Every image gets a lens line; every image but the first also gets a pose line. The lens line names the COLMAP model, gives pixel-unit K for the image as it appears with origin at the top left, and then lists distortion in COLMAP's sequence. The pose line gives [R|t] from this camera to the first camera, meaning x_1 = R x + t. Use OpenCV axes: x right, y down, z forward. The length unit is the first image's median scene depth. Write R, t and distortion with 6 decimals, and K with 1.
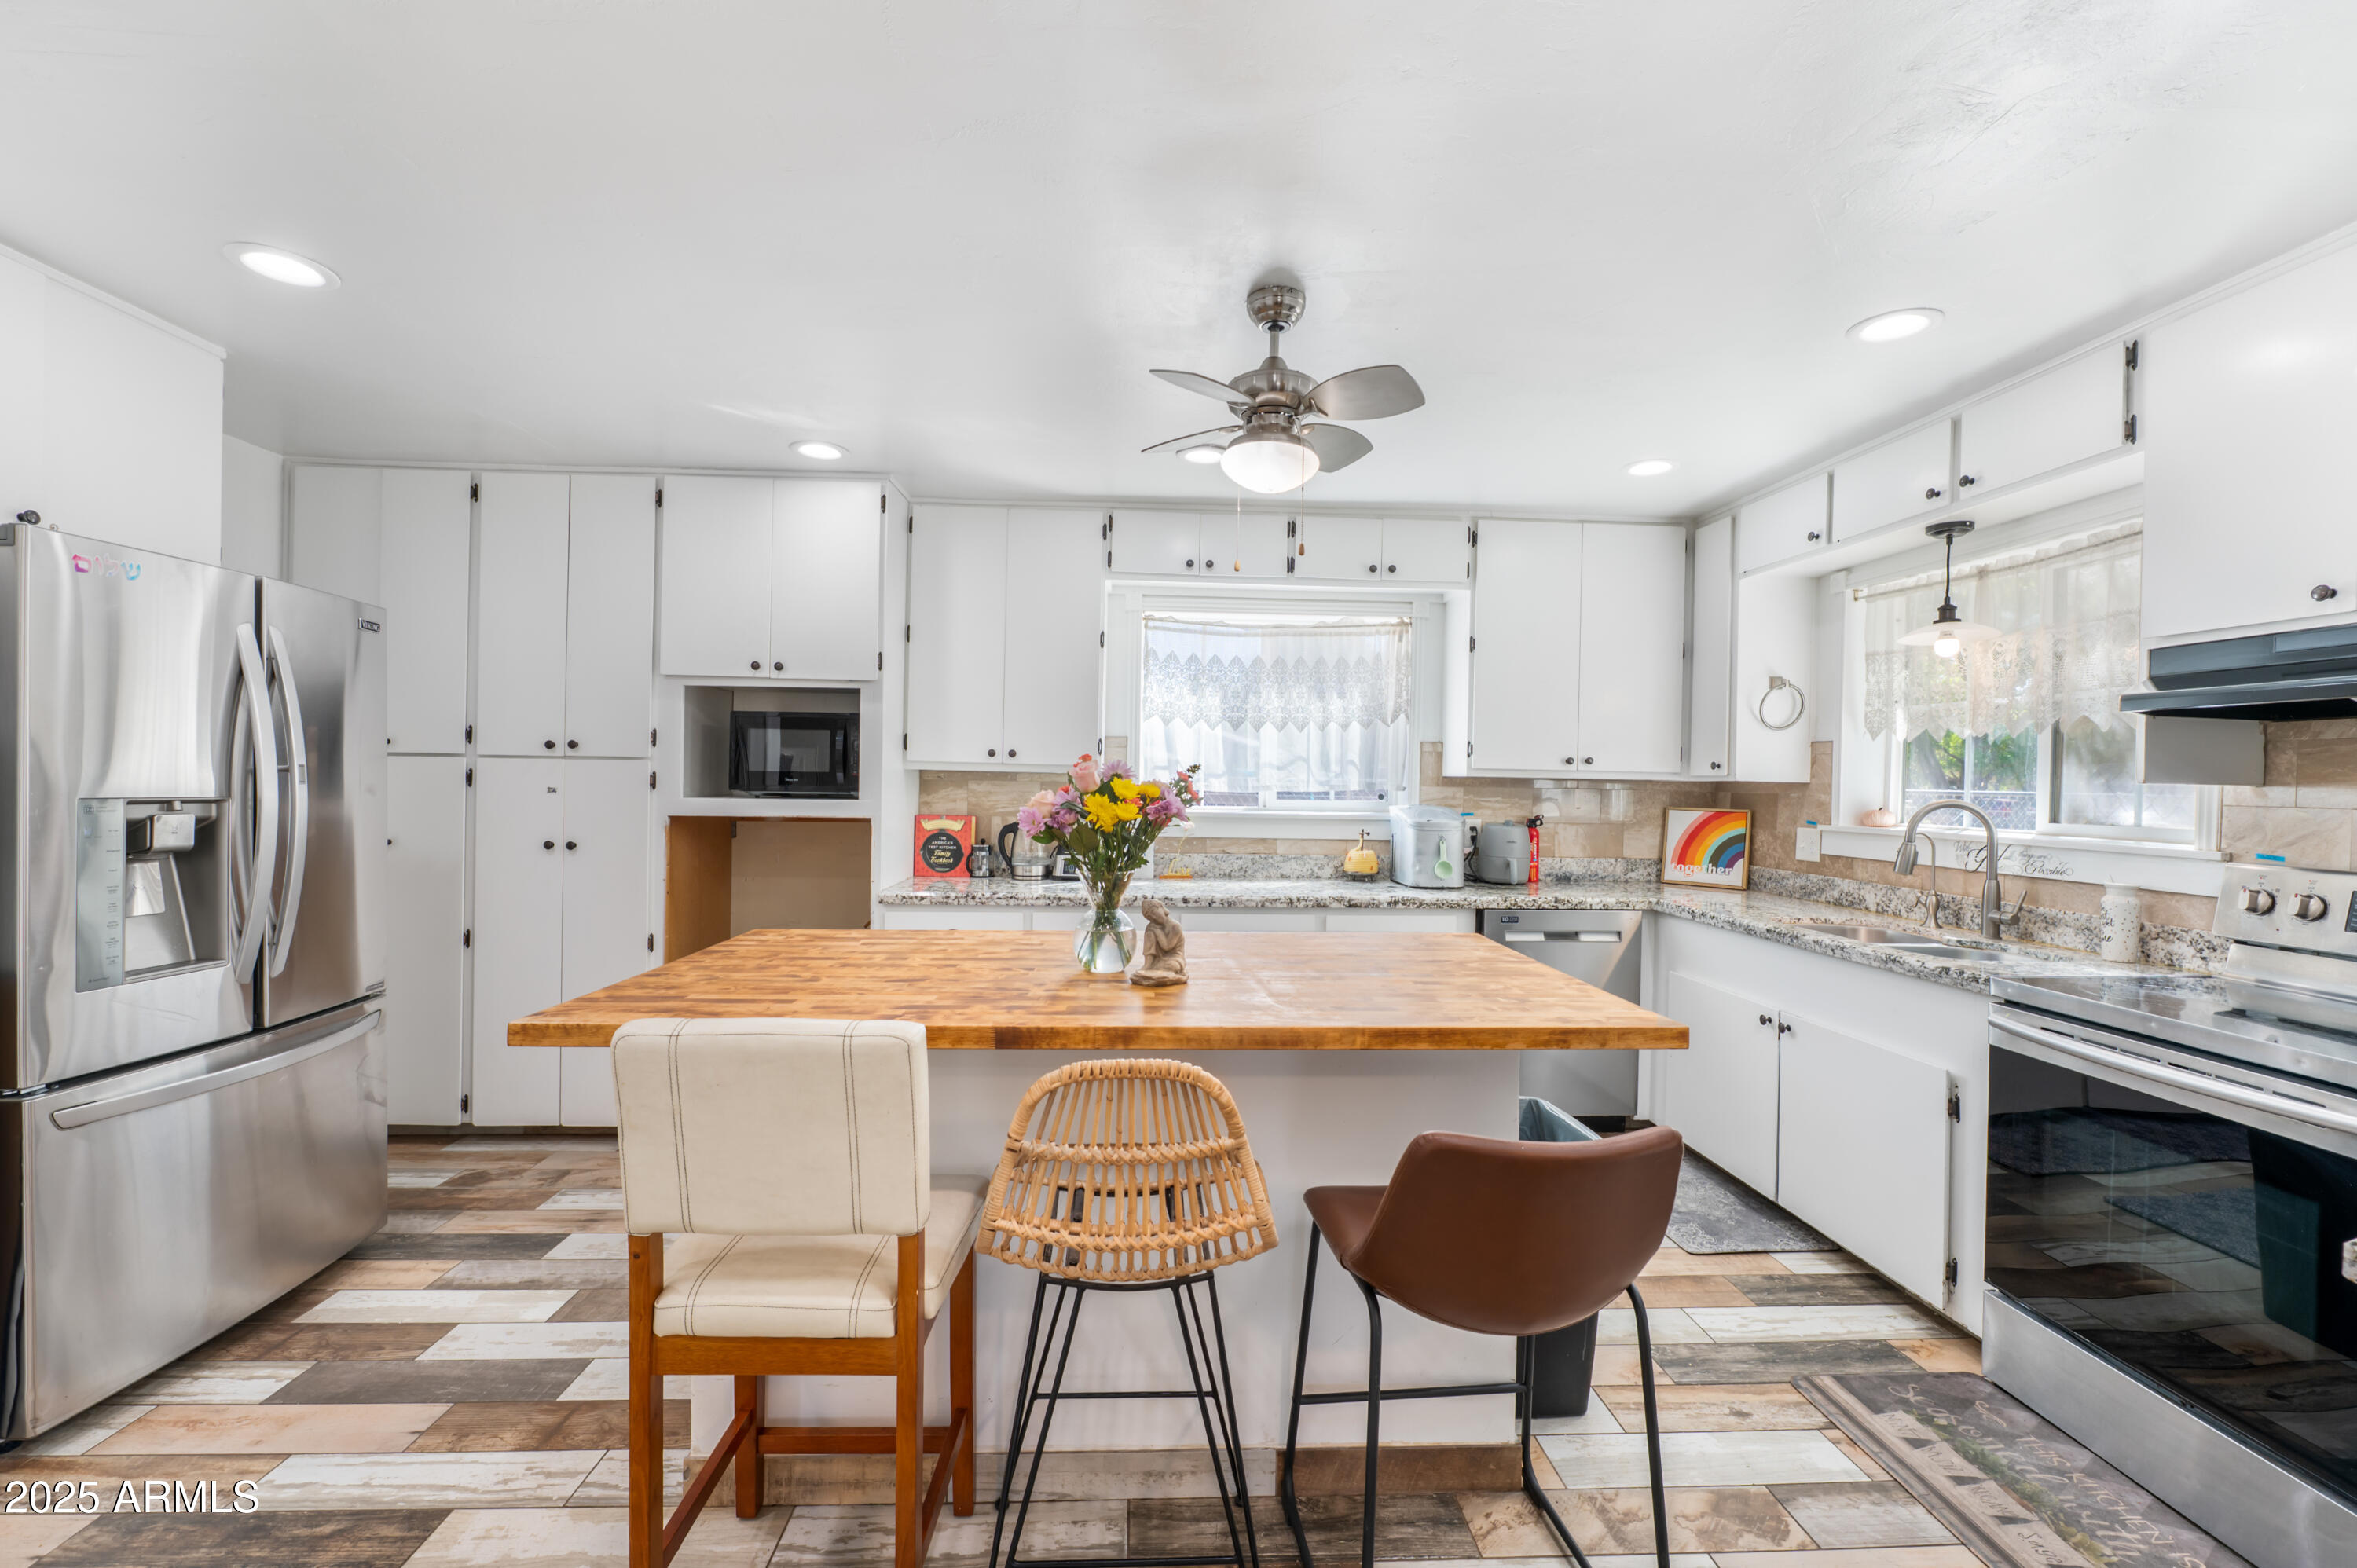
lens RADIAL K [[970.6, 0, 1178.5], [0, 970.6, 784.0], [0, 0, 1]] dist [0.000237, -0.000035]
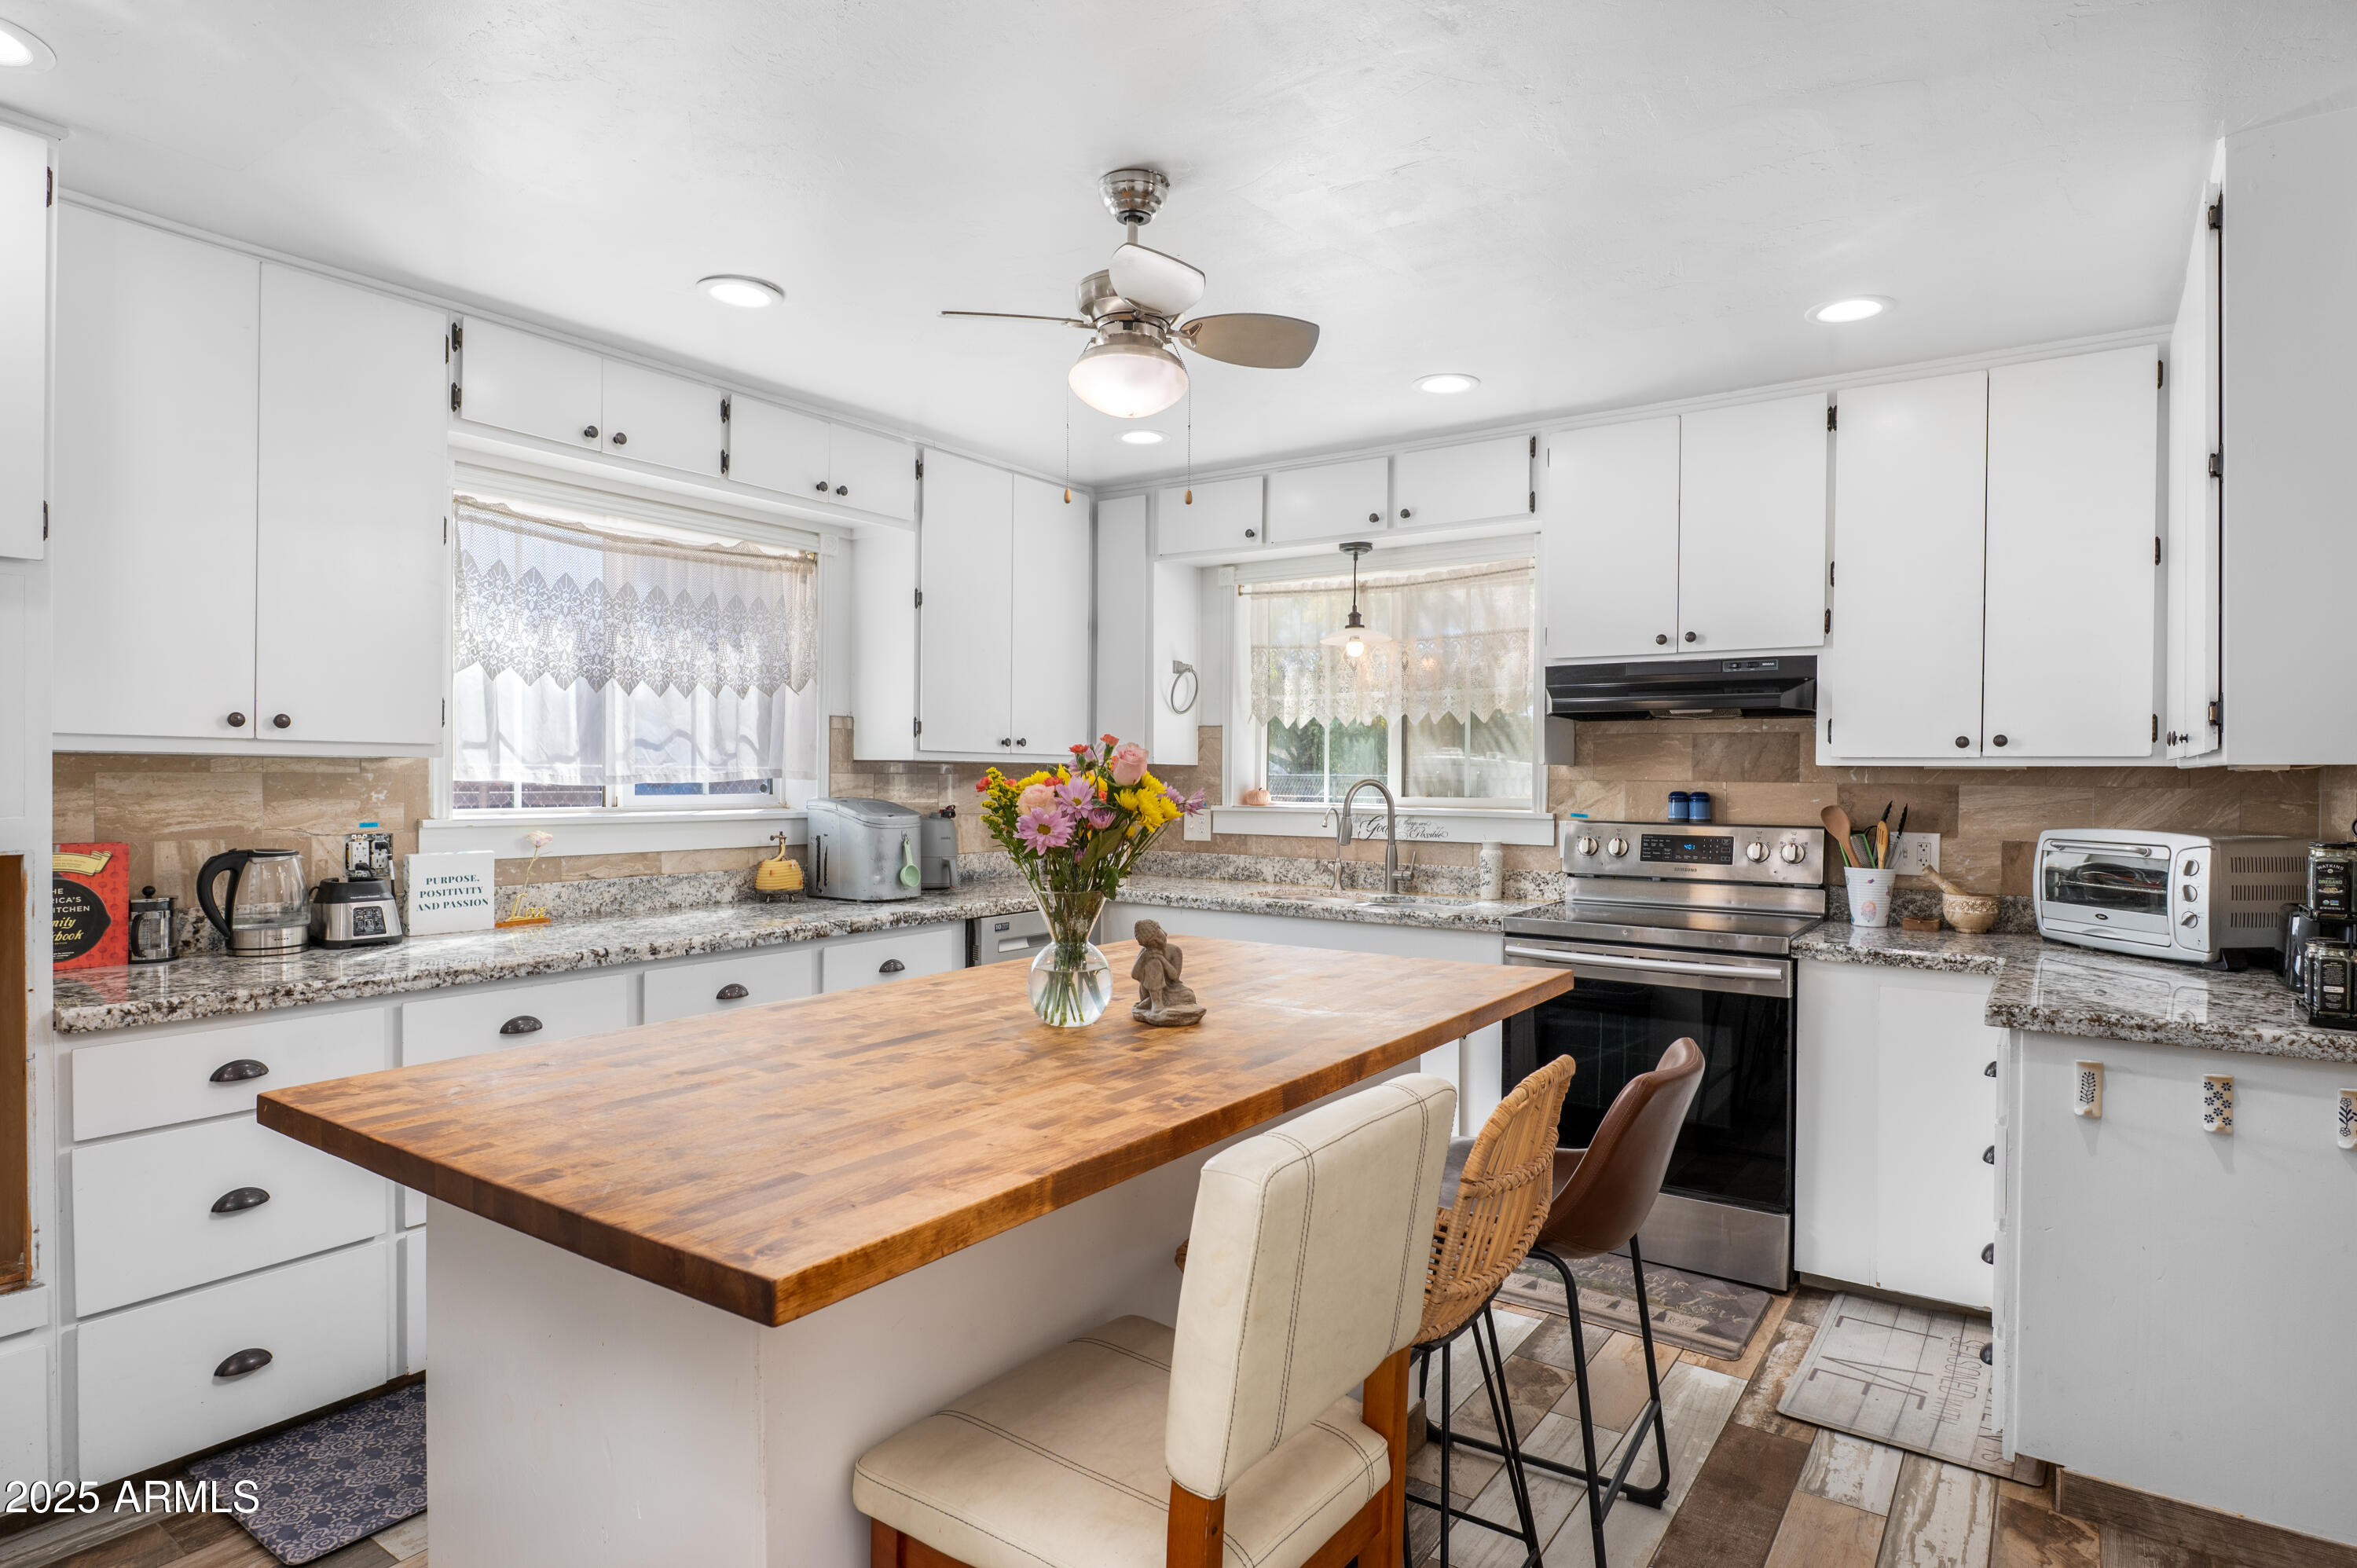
lens RADIAL K [[1269.7, 0, 1178.5], [0, 1269.7, 784.0], [0, 0, 1]] dist [0.040918, -0.031205]
pose [[0.620320, -0.018318, 0.784135, -0.414587], [0.007600, 0.999821, 0.017344, -0.005060], [-0.784312, -0.004799, 0.620348, 0.166585]]
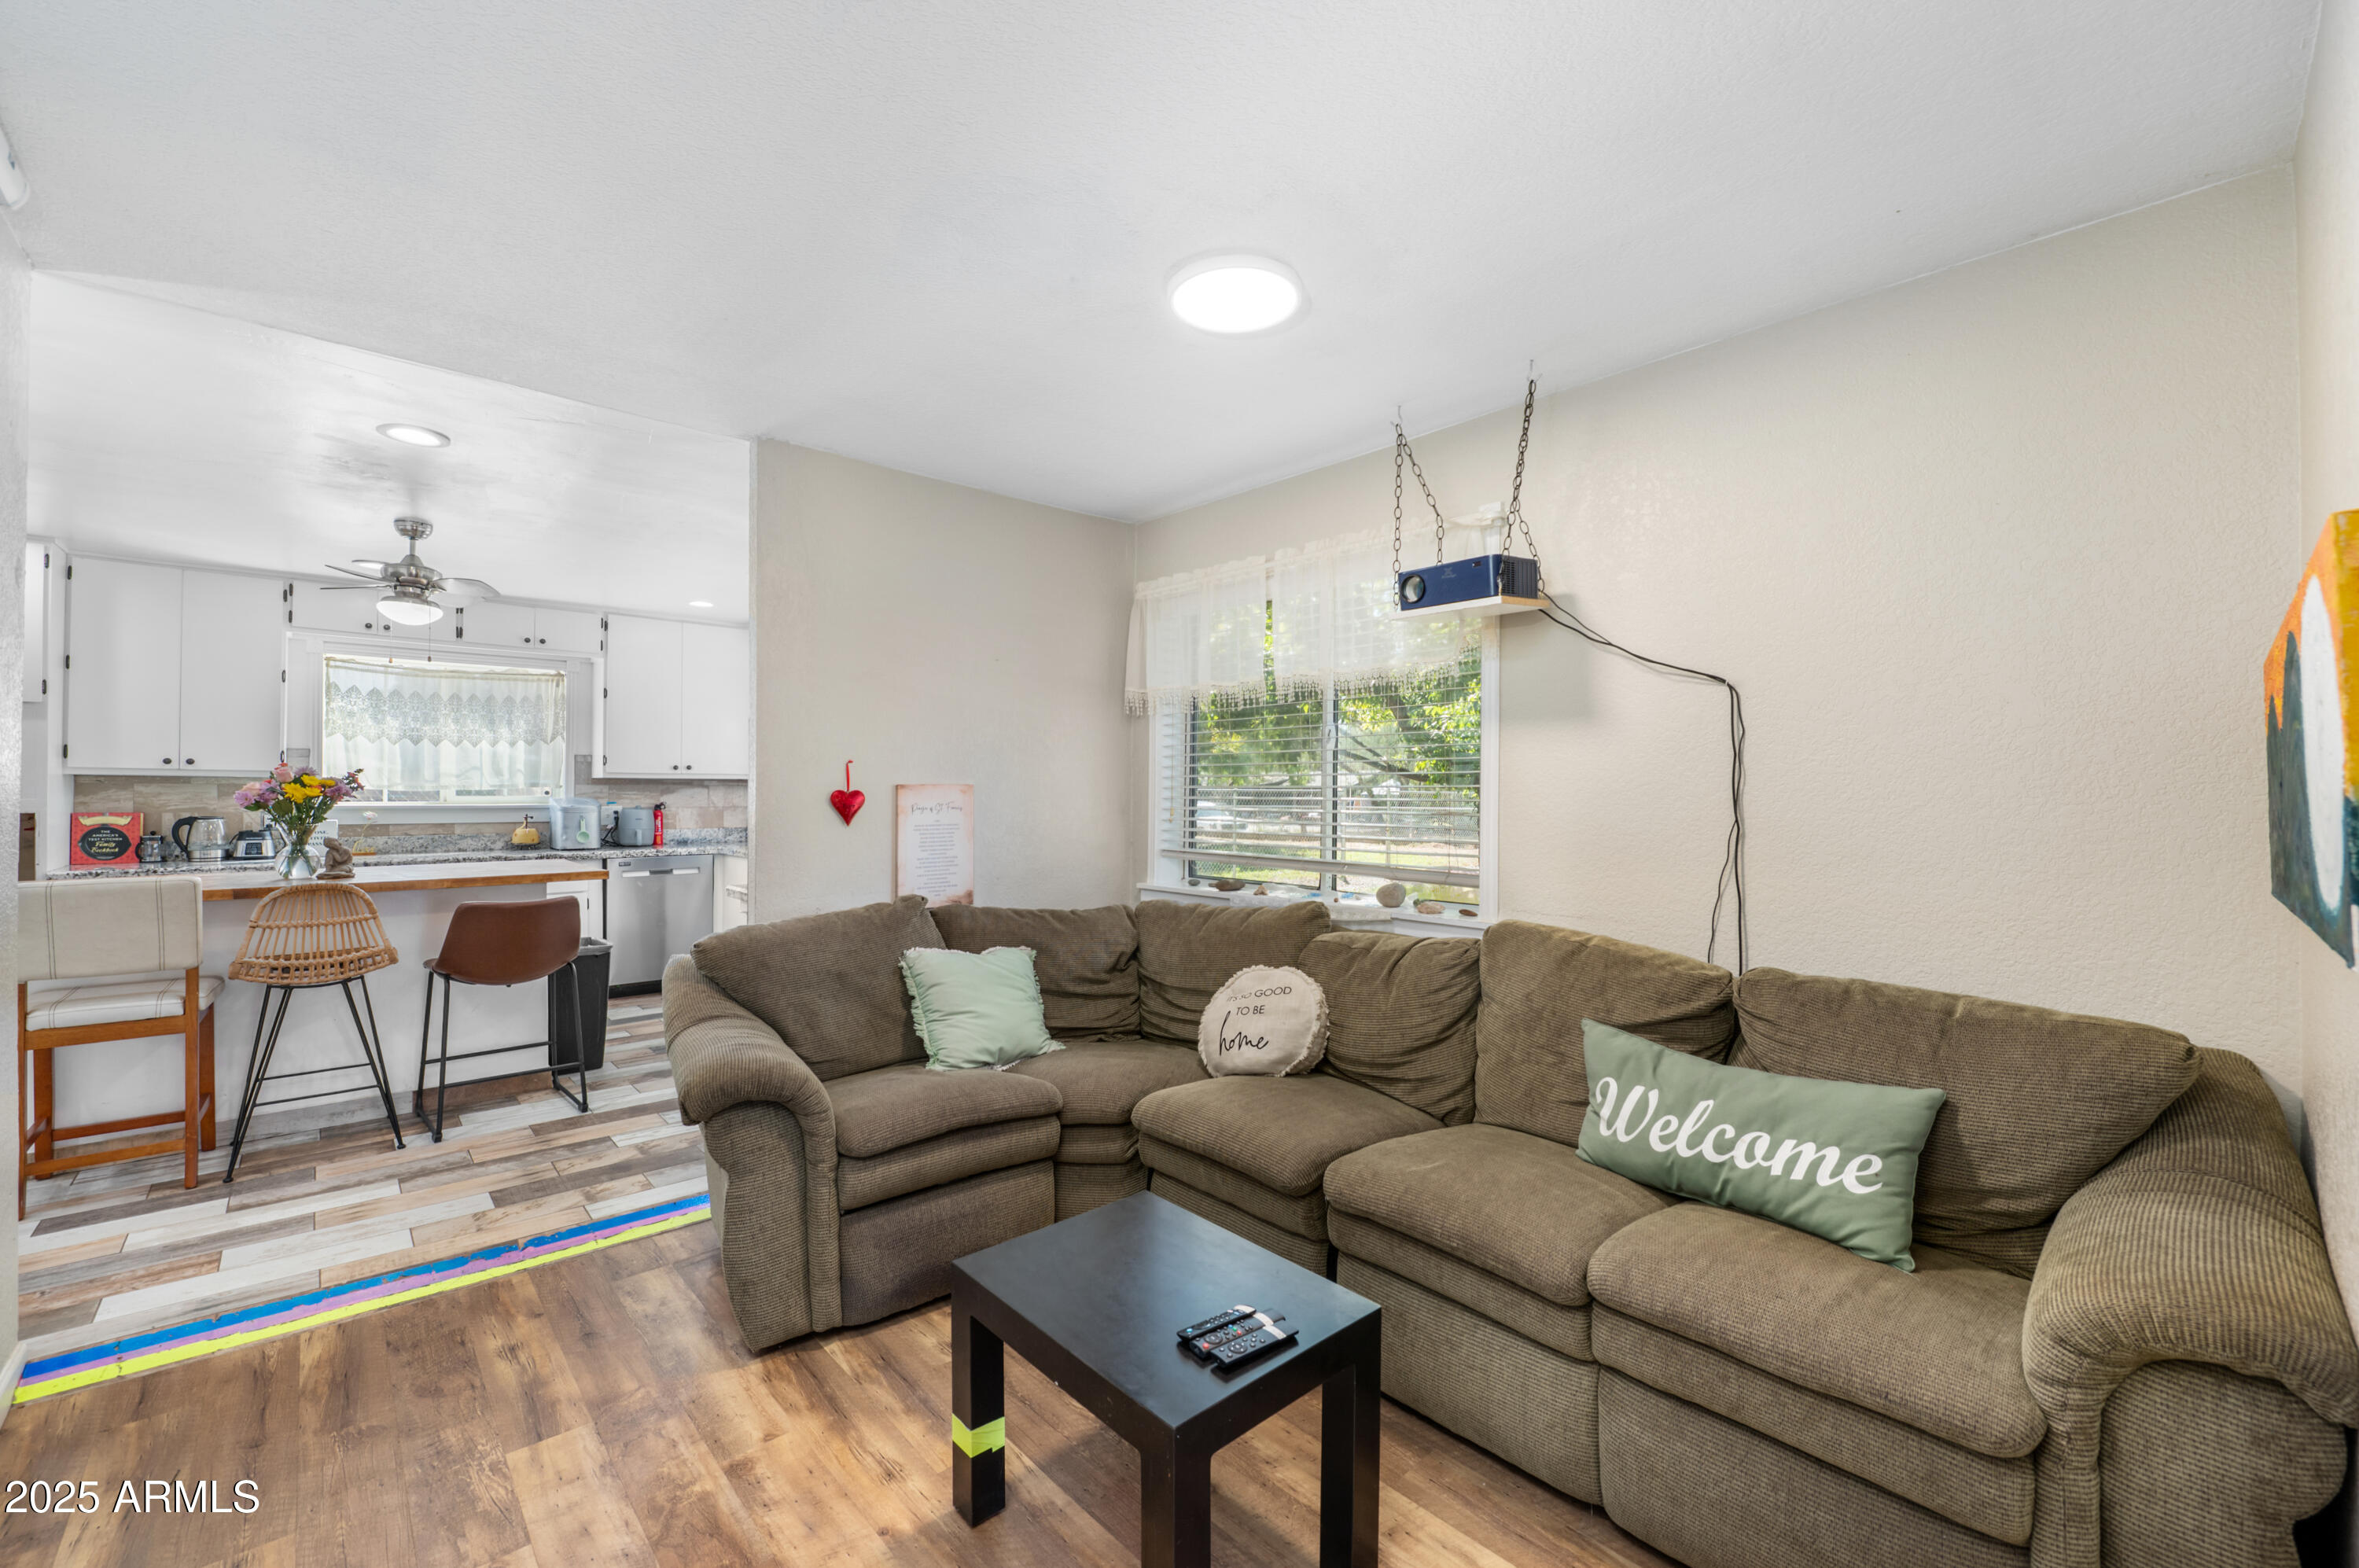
lens RADIAL K [[941.2, 0, 1179.5], [0, 941.2, 784.0], [0, 0, 1]] dist [-0.010766, -0.000288]
pose [[0.763973, -0.010419, 0.645164, 0.034067], [0.016289, 0.999862, -0.003142, 0.022981], [-0.645042, 0.012909, 0.764038, -0.765400]]
